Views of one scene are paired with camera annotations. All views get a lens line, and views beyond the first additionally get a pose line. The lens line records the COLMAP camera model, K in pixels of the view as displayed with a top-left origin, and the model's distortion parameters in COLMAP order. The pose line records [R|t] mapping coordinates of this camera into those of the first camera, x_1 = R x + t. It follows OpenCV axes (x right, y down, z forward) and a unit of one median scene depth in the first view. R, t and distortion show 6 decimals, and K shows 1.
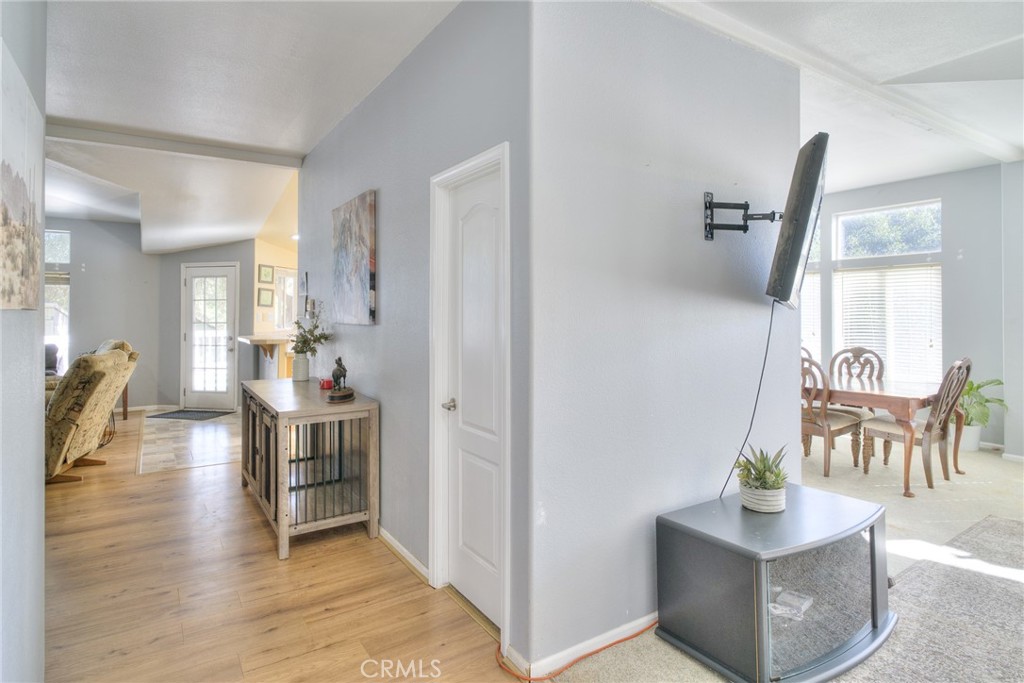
lens RADIAL K [[542.8, 0, 492.5], [0, 542.8, 306.6], [0, 0, 1]] dist [-0.008680, -0.001113]
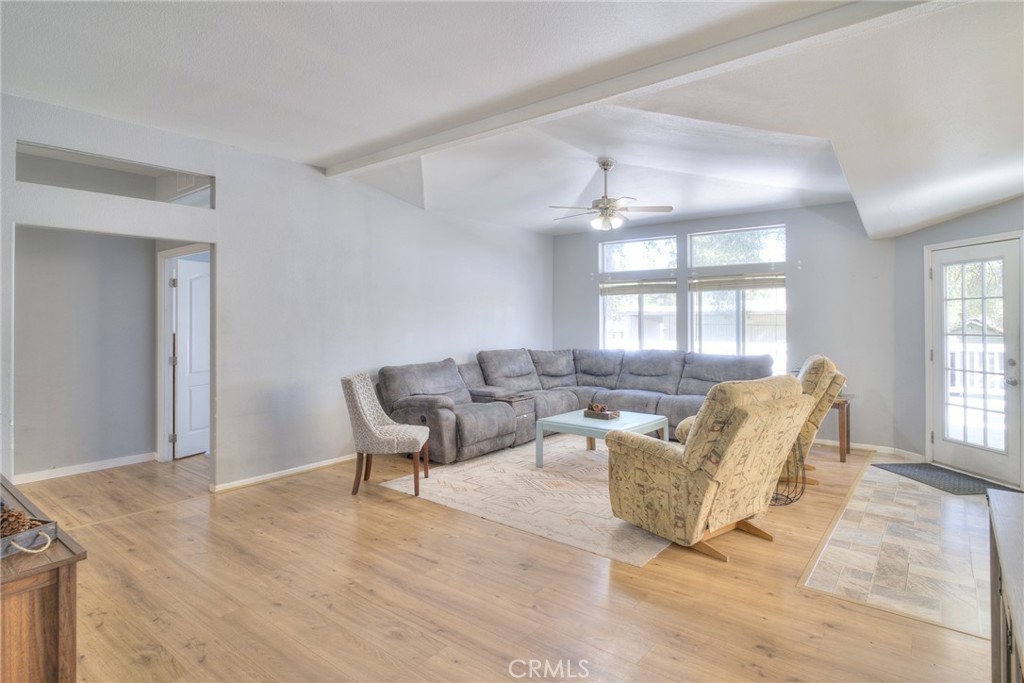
lens RADIAL K [[542.8, 0, 510.3], [0, 542.8, 311.2], [0, 0, 1]] dist [-0.008680, -0.001113]
pose [[0.329840, -0.017573, -0.943873, -0.125875], [0.014252, 0.999805, -0.013633, 0.003930], [0.943929, -0.008955, 0.330026, 0.332605]]
